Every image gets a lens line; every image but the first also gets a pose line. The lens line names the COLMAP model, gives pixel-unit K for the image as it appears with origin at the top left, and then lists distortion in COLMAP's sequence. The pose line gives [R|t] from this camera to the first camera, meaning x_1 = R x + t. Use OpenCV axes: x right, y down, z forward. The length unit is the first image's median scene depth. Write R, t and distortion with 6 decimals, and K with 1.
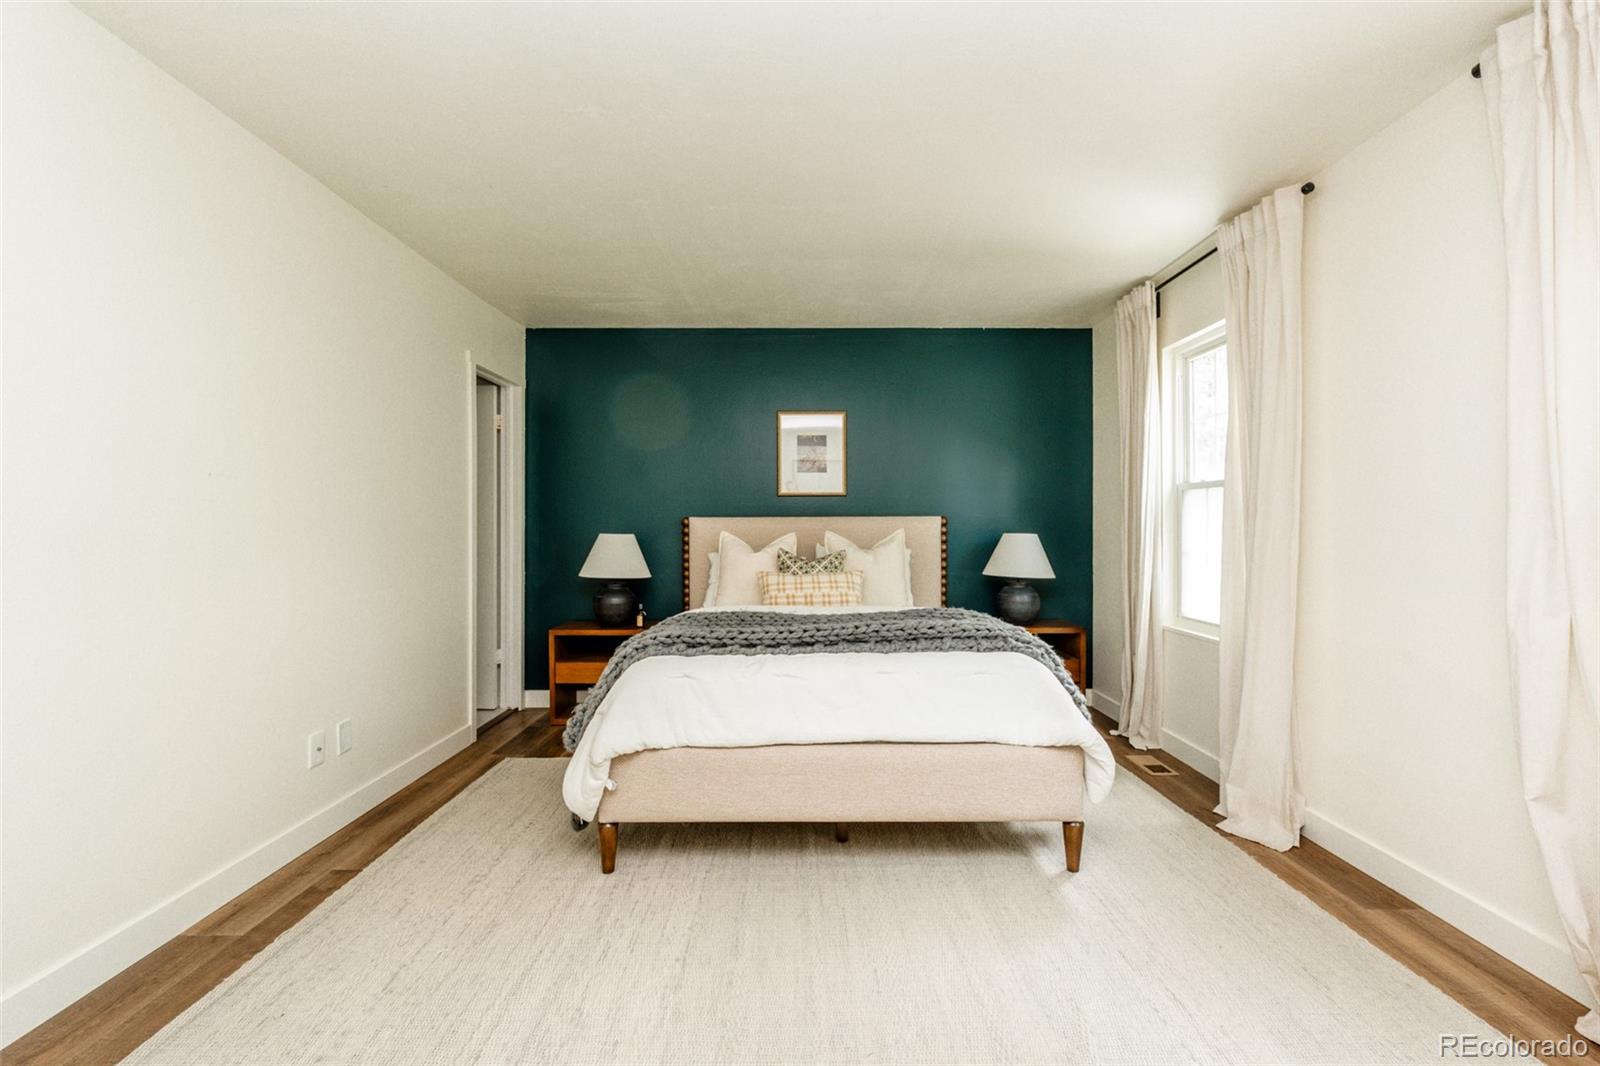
lens RADIAL K [[707.9, 0, 799.4], [0, 707.9, 532.1], [0, 0, 1]] dist [-0.010257, 0.002739]
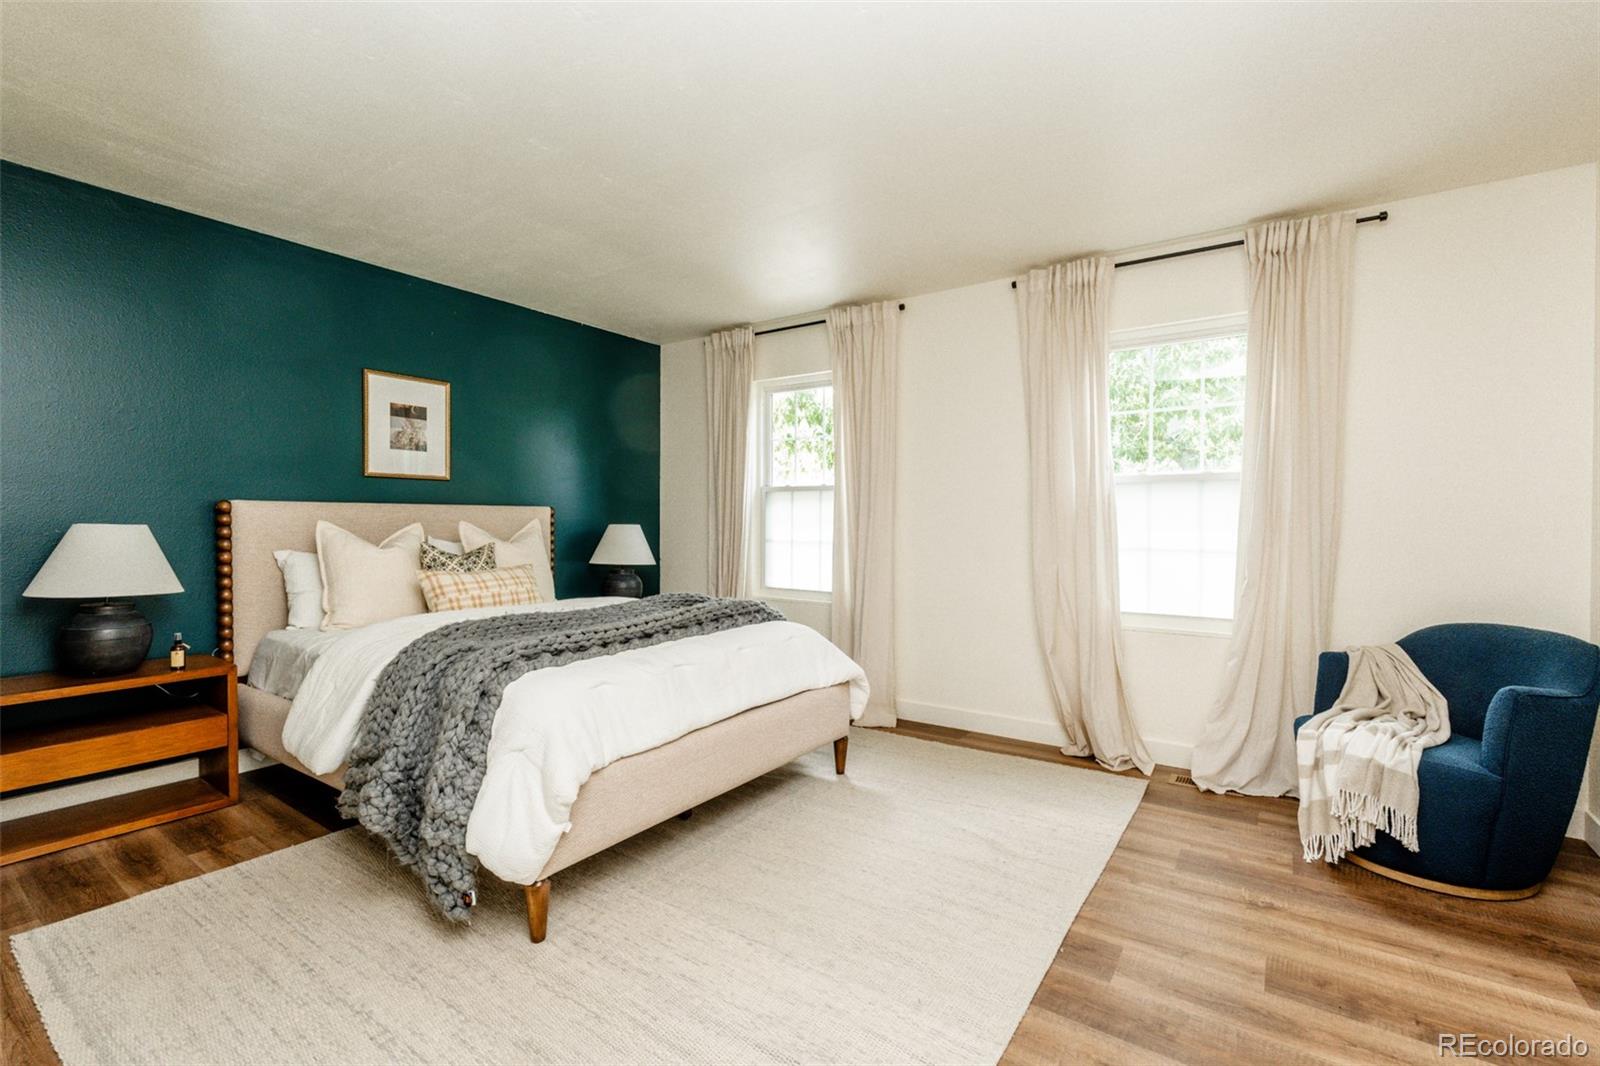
lens RADIAL K [[707.9, 0, 799.8], [0, 707.9, 536.9], [0, 0, 1]] dist [-0.010257, 0.002739]
pose [[0.568013, -0.012938, 0.822918, -0.434158], [-0.003224, 0.999834, 0.017944, 0.000568], [-0.823014, -0.012845, 0.567876, 0.167824]]
